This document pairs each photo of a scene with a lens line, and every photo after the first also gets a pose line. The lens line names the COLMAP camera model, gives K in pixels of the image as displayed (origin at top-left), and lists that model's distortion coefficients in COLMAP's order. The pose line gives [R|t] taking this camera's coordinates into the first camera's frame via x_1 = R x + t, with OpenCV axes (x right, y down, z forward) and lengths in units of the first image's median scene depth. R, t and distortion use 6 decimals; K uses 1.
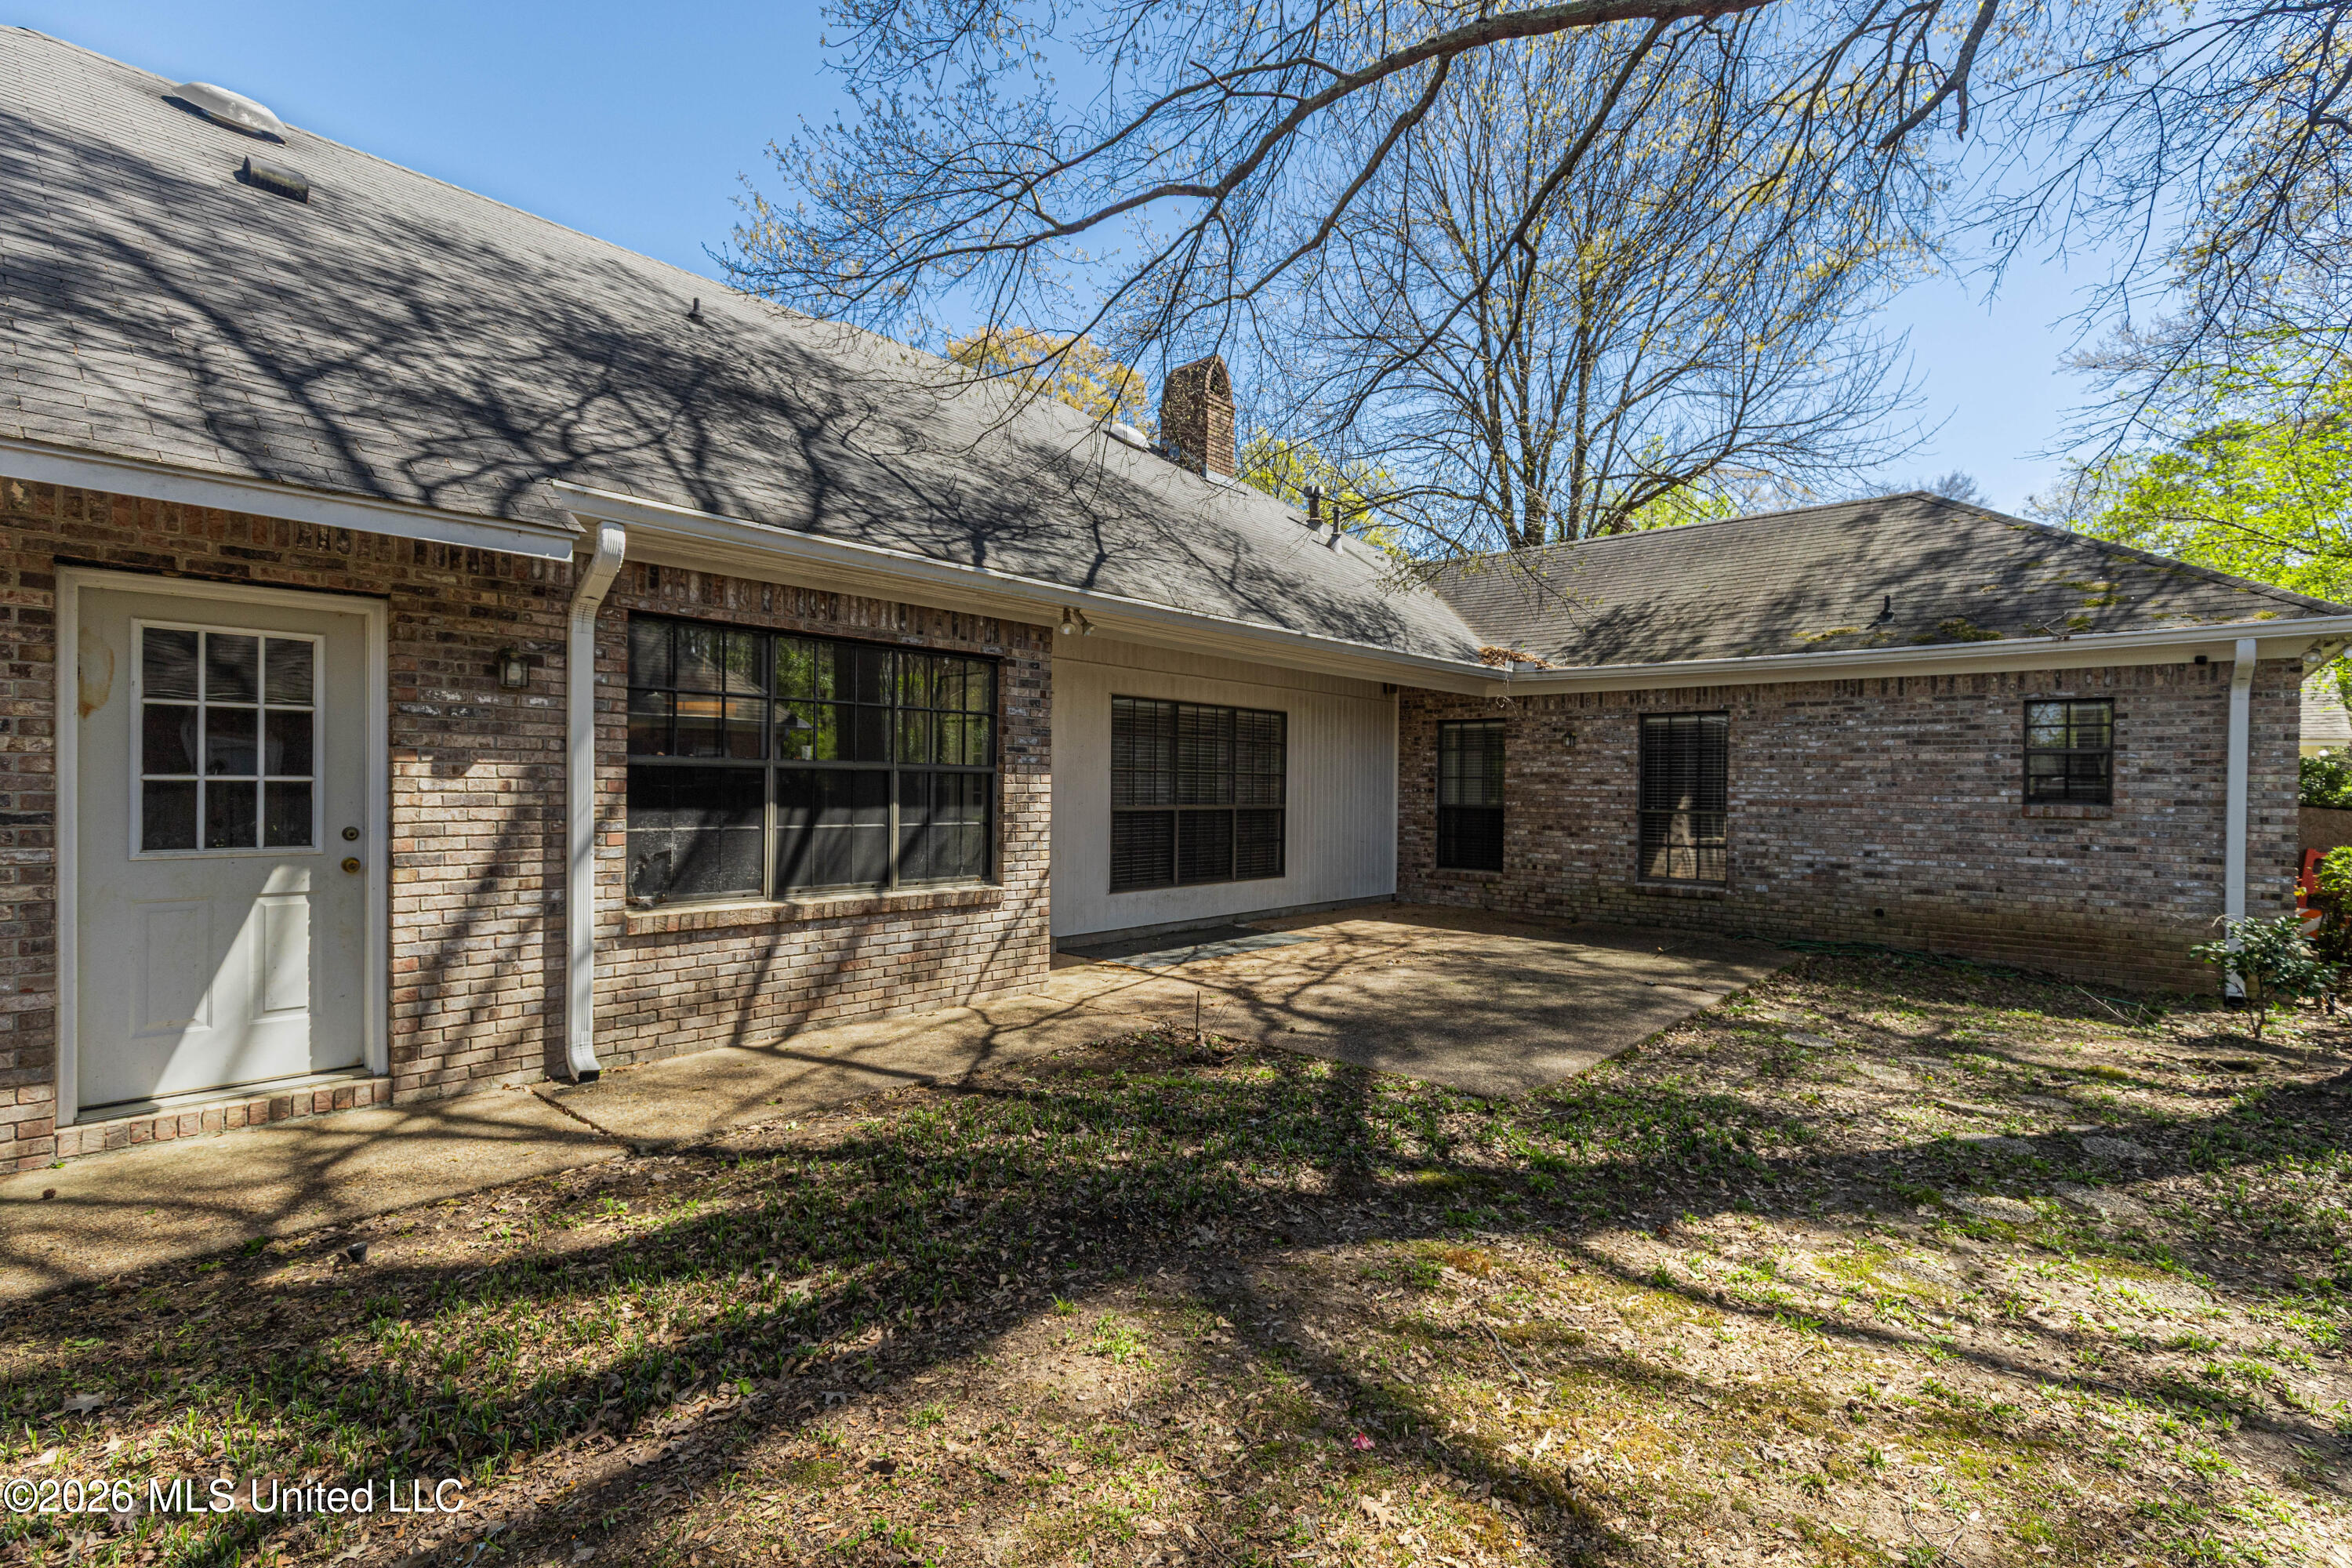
lens RADIAL K [[1090.2, 0, 1179.8], [0, 1090.2, 801.8], [0, 0, 1]] dist [0.012891, -0.002444]
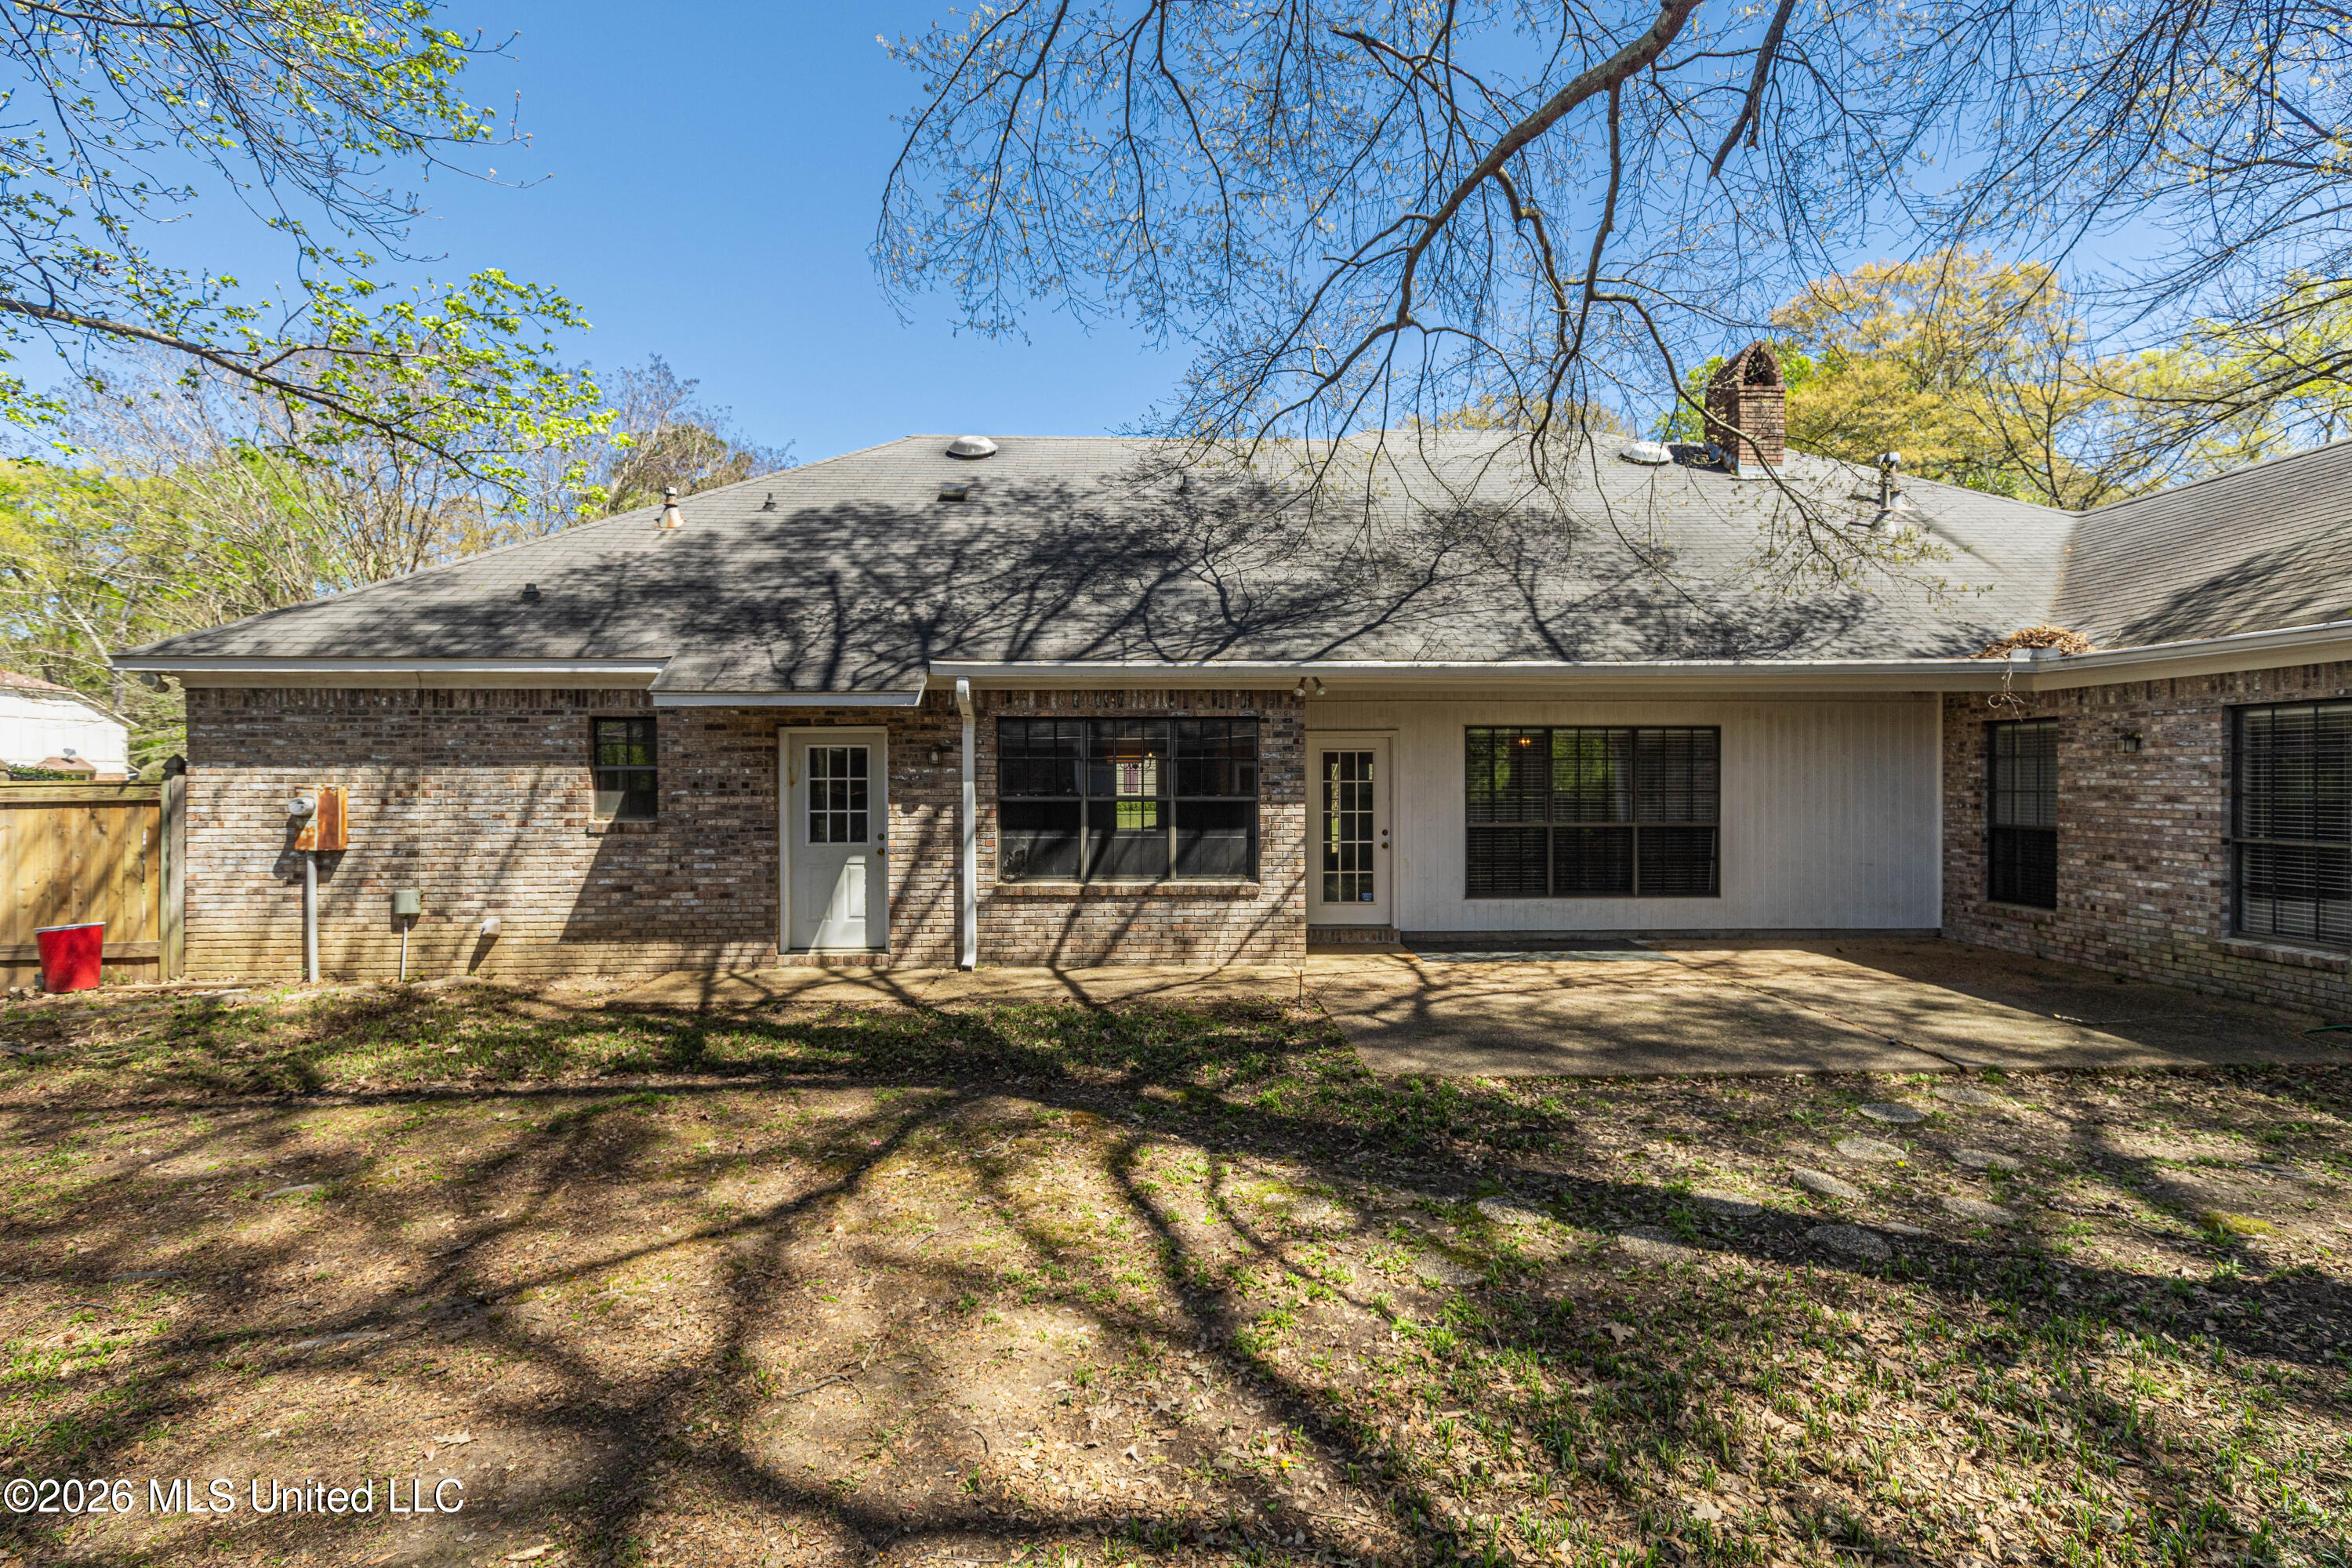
lens RADIAL K [[1090.2, 0, 1198.6], [0, 1090.2, 778.1], [0, 0, 1]] dist [0.012891, -0.002444]
pose [[0.674446, -0.009045, -0.738268, 0.852609], [-0.000142, 0.999923, -0.012380, -0.041247], [0.738324, 0.008454, 0.674394, 0.019538]]
